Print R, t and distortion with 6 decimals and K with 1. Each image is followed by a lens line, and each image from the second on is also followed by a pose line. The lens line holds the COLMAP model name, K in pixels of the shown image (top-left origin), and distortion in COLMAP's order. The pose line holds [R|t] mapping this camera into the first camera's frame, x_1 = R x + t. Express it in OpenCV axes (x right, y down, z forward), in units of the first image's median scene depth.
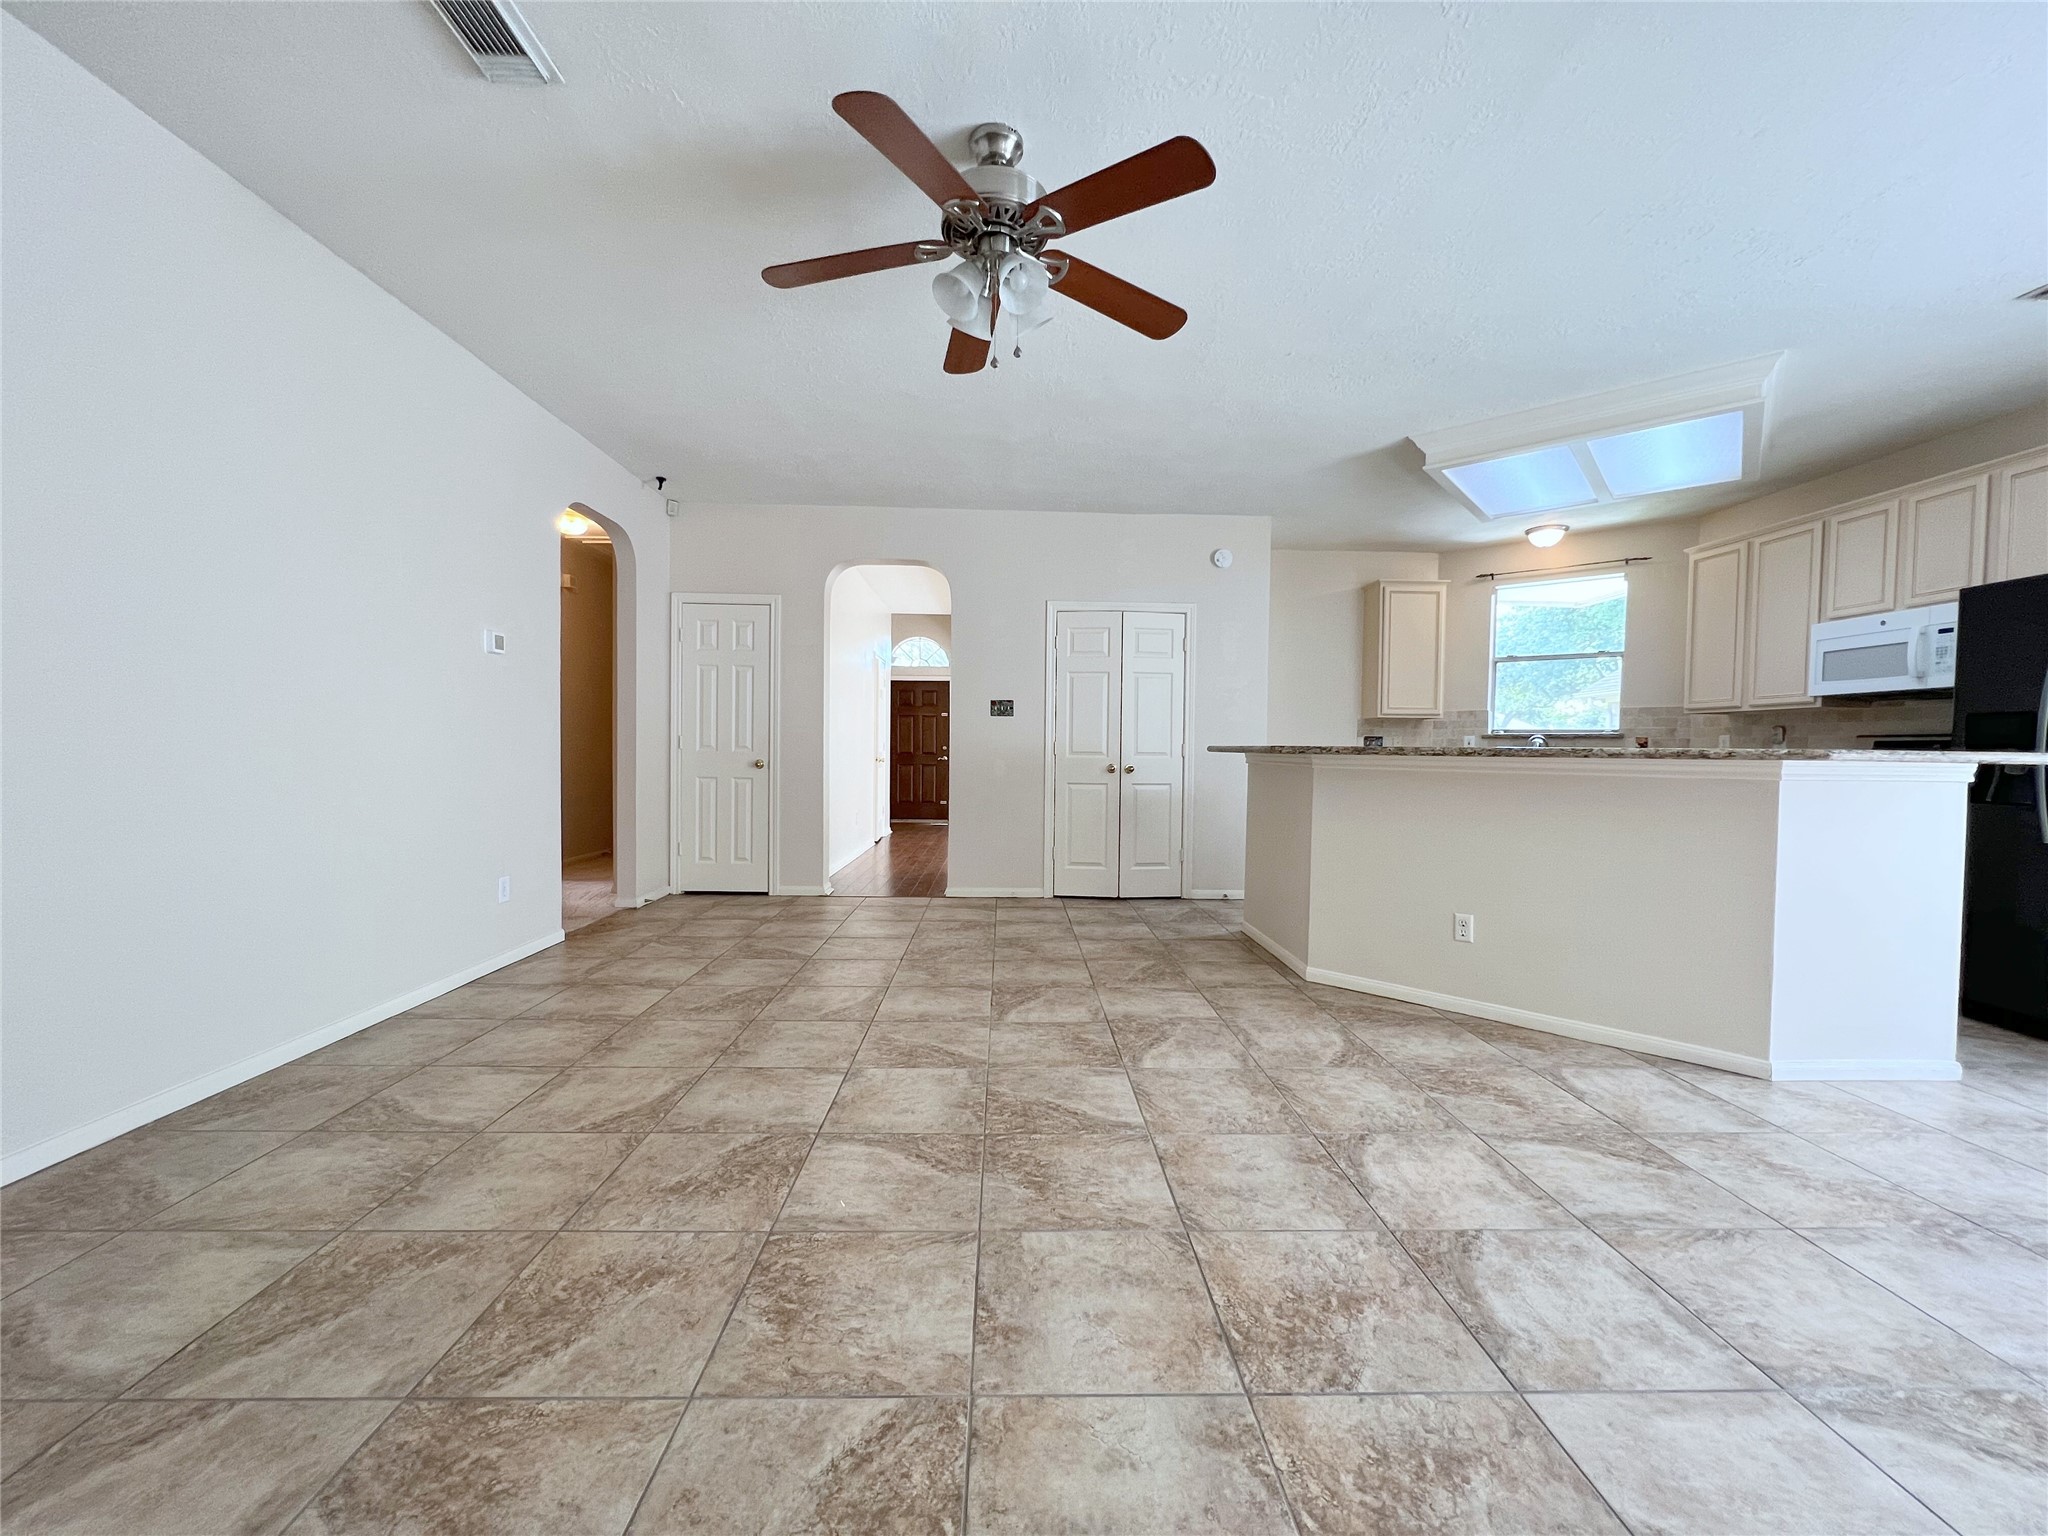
lens RADIAL K [[817.3, 0, 1027.1], [0, 817.3, 770.5], [0, 0, 1]] dist [-0.001208, 0.000363]
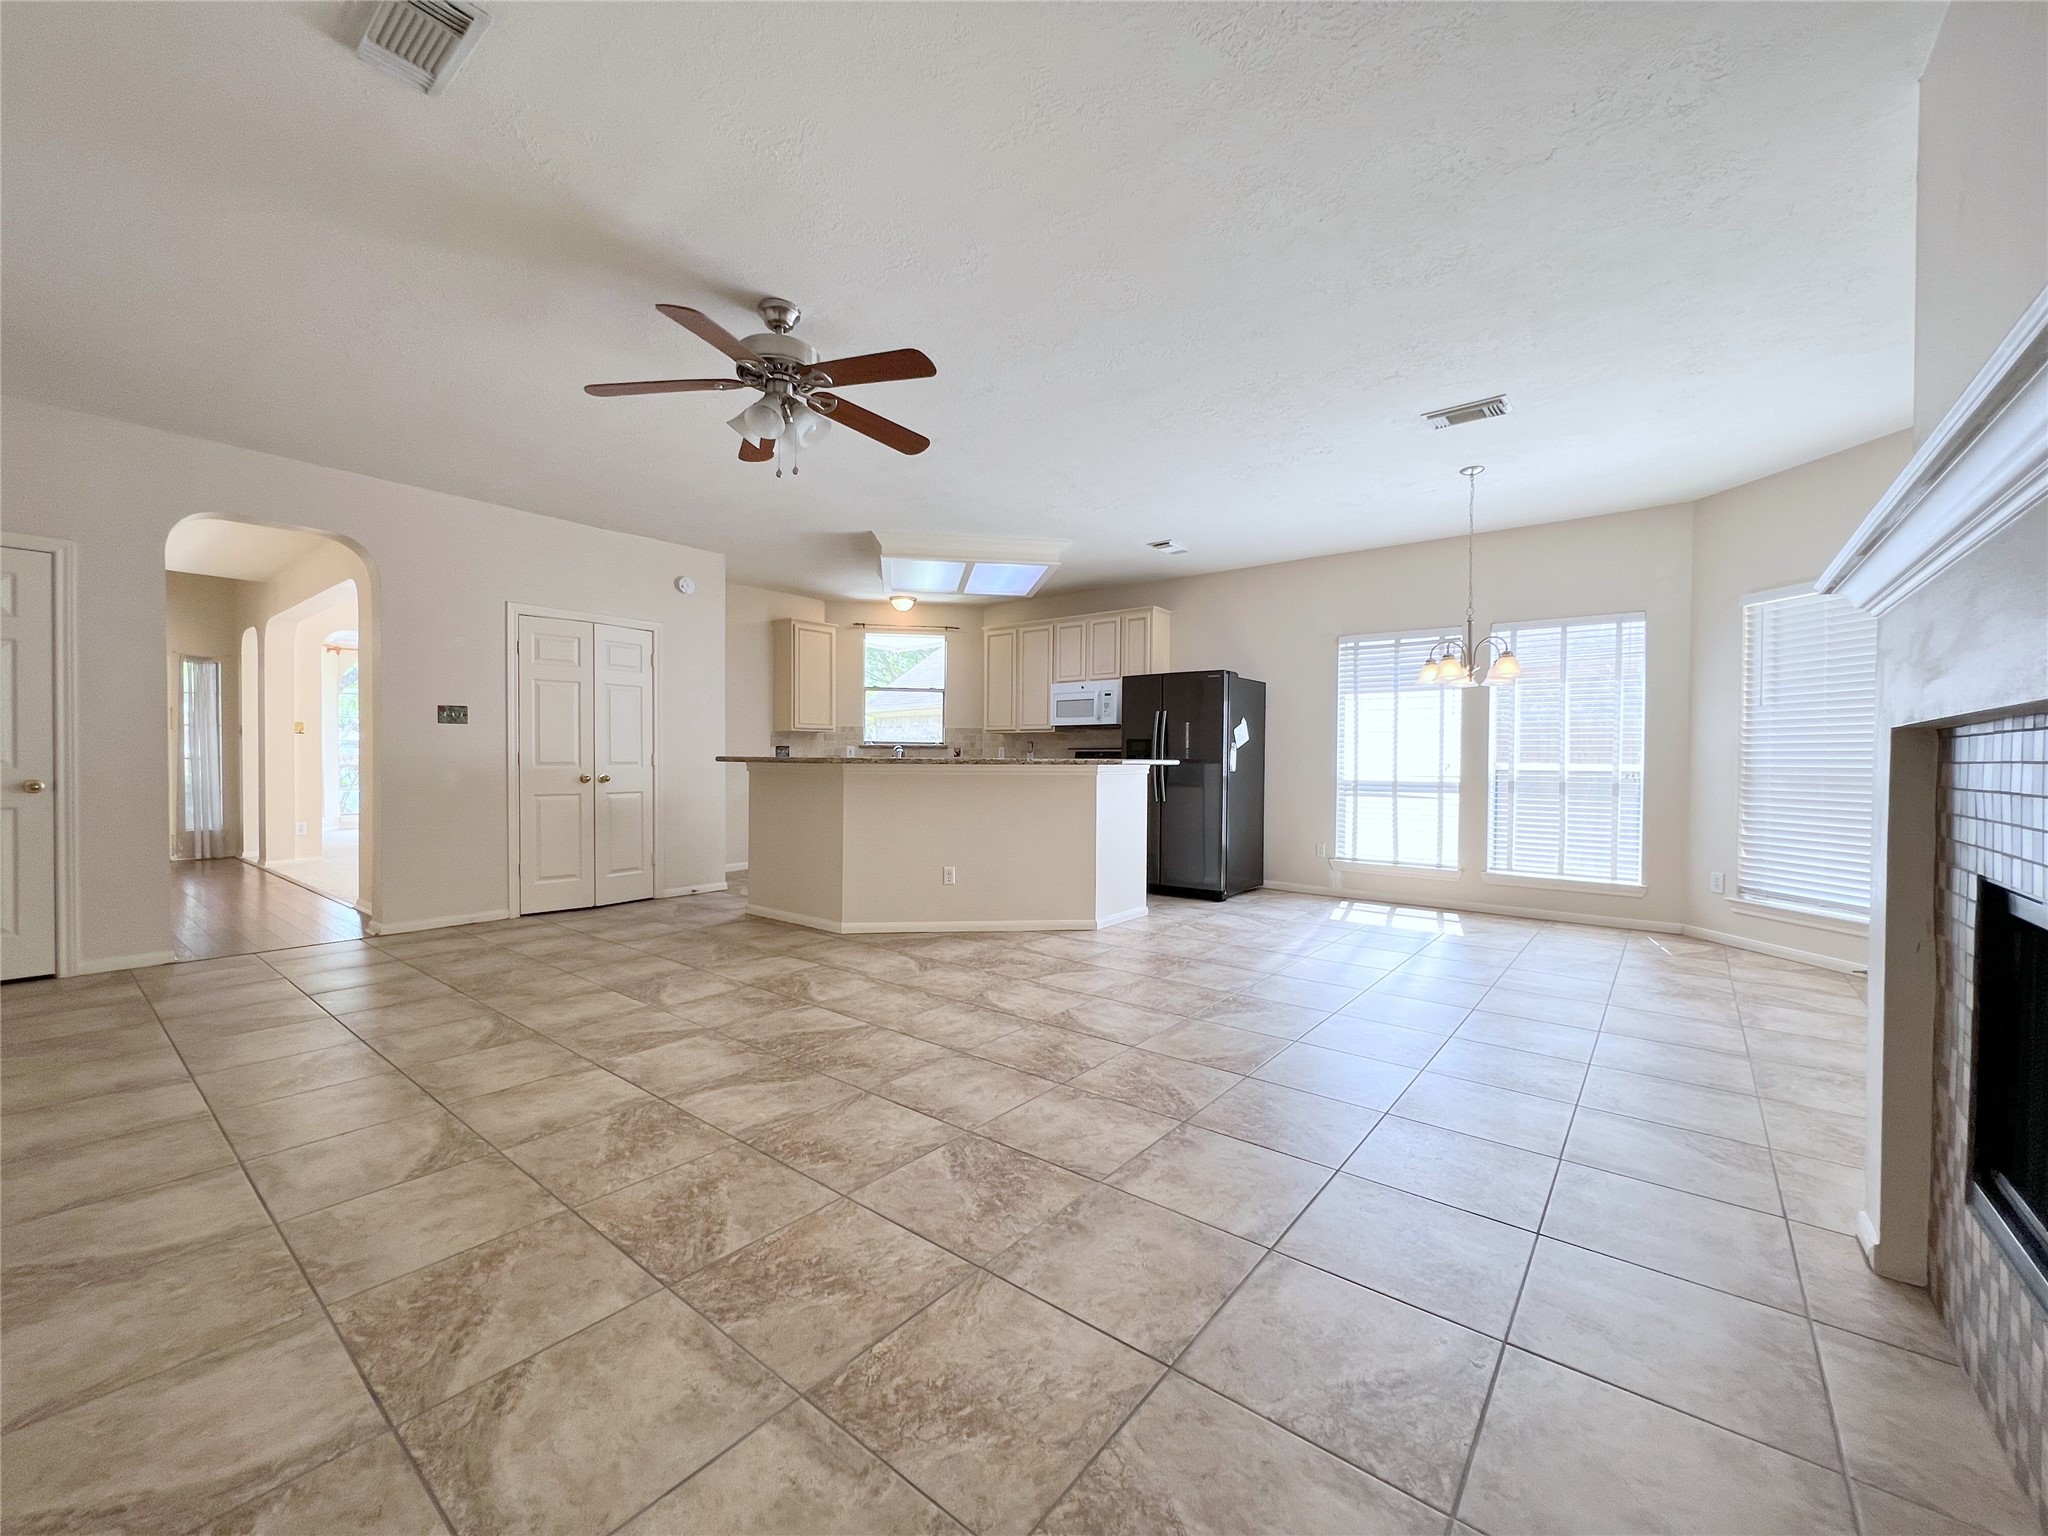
lens RADIAL K [[817.3, 0, 1027.1], [0, 817.3, 770.5], [0, 0, 1]] dist [-0.001208, 0.000363]
pose [[0.645183, -0.020102, 0.763763, -0.551941], [0.022342, 0.999723, 0.007439, -0.013517], [-0.763701, 0.012265, 0.645453, -0.107085]]
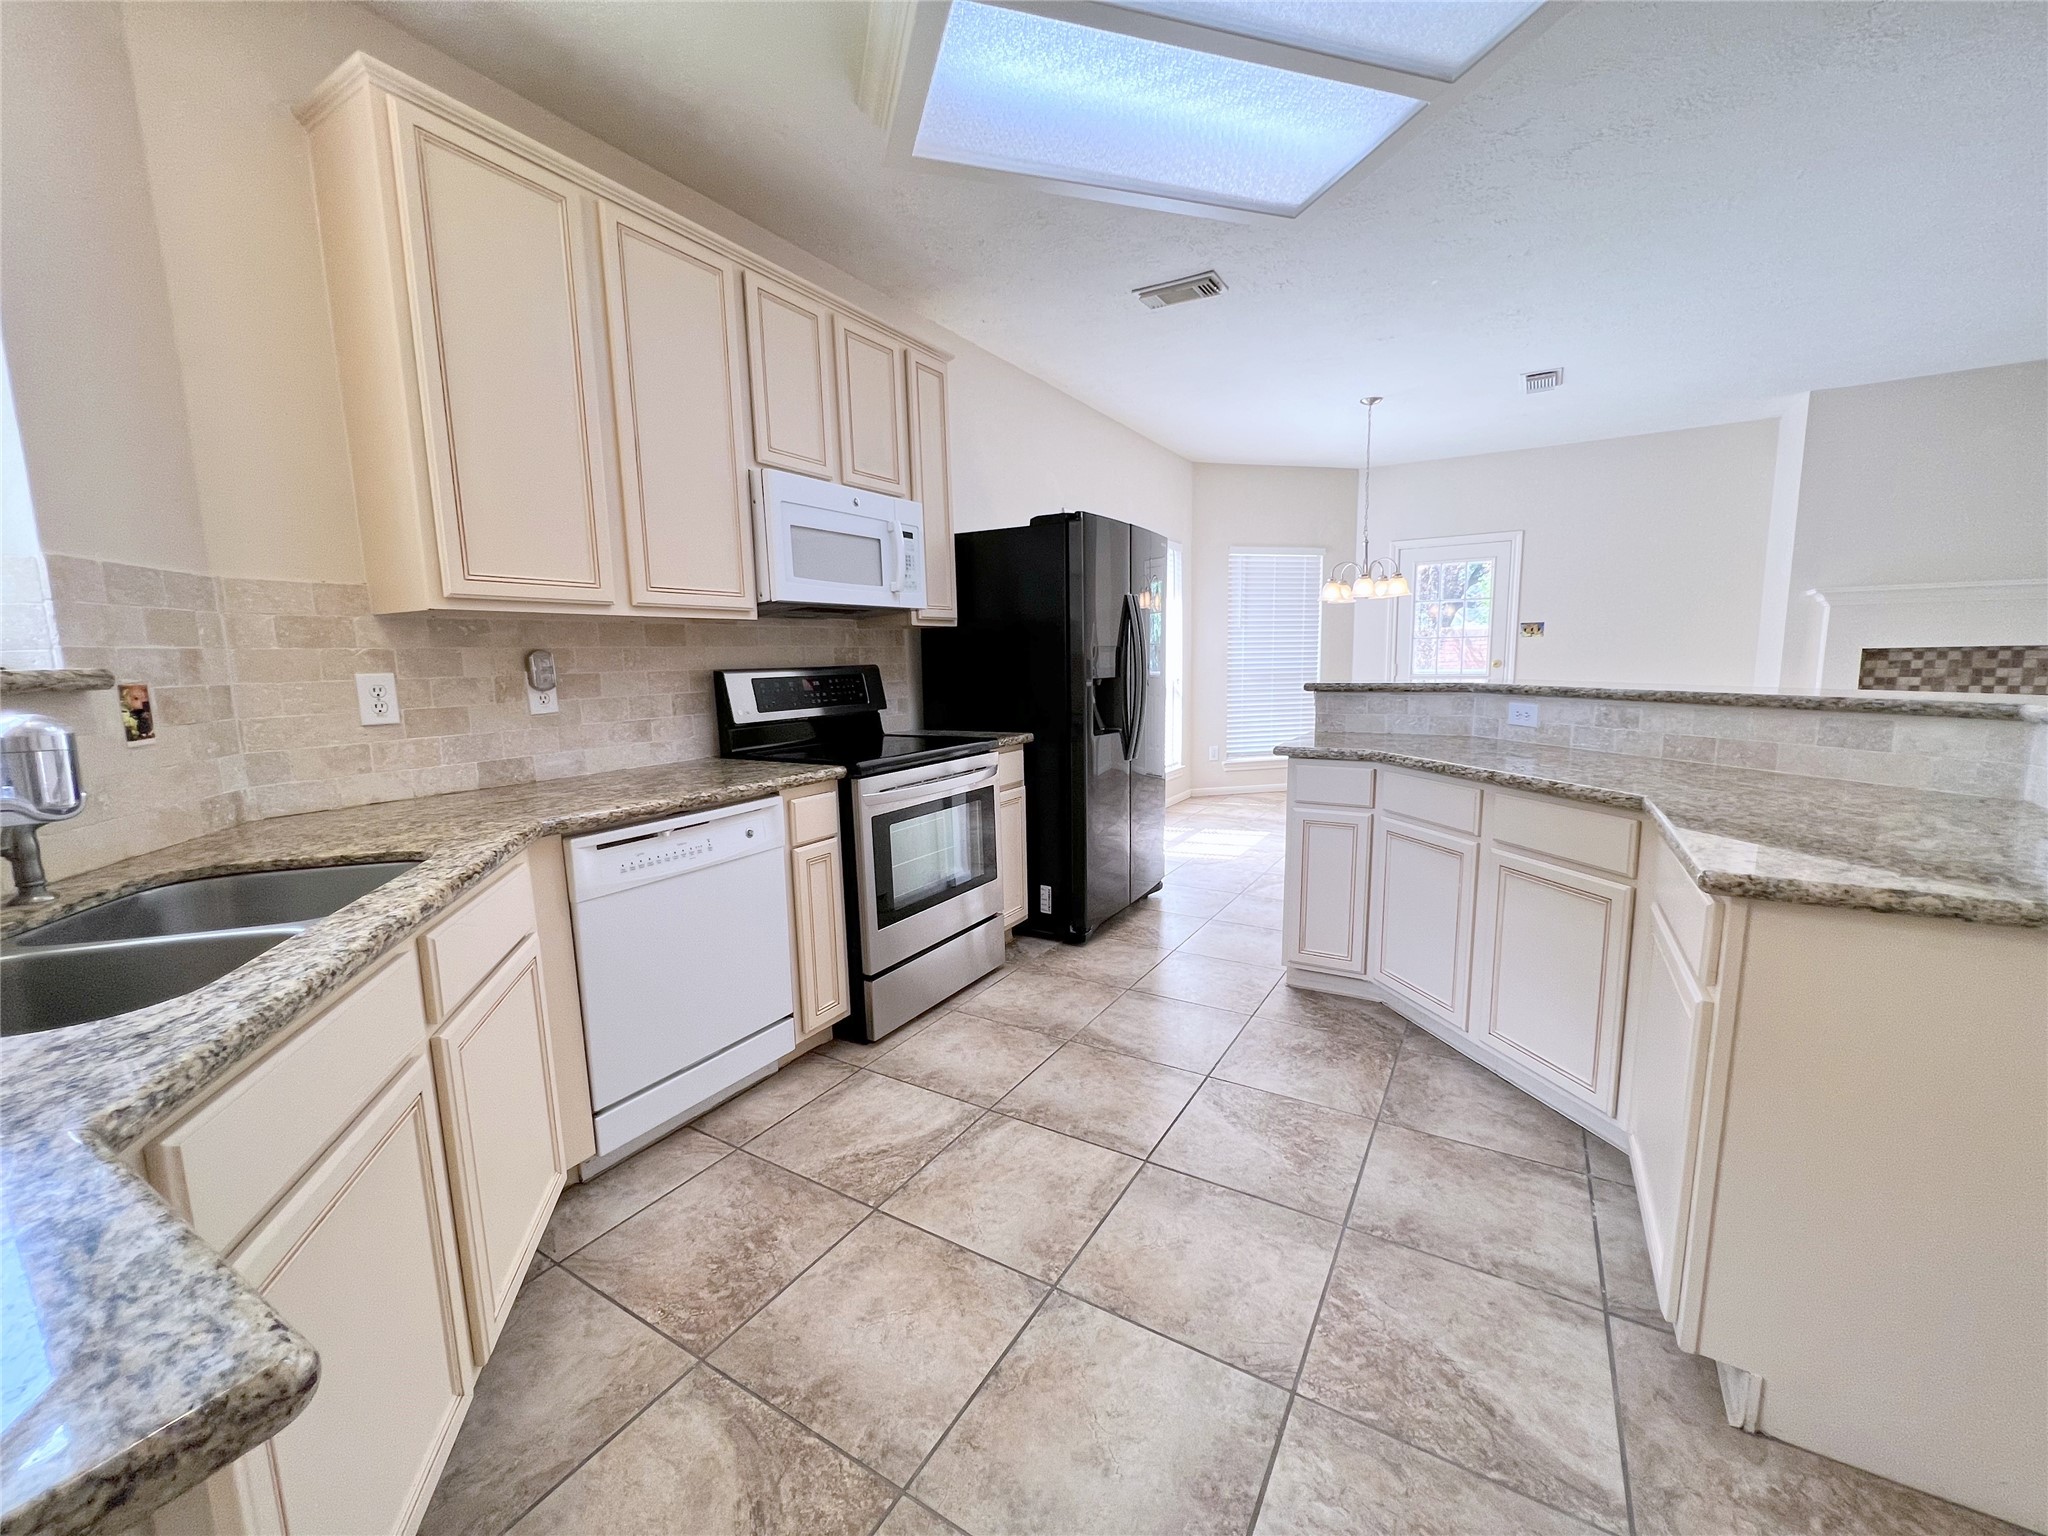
lens RADIAL K [[814.0, 0, 1026.8], [0, 814.0, 773.3], [0, 0, 1]] dist [-0.001315, 0.000064]
pose [[-0.840628, -0.074825, 0.536419, 0.702101], [0.022640, 0.984691, 0.172833, -0.092943], [-0.541139, 0.157432, -0.826065, 1.930624]]
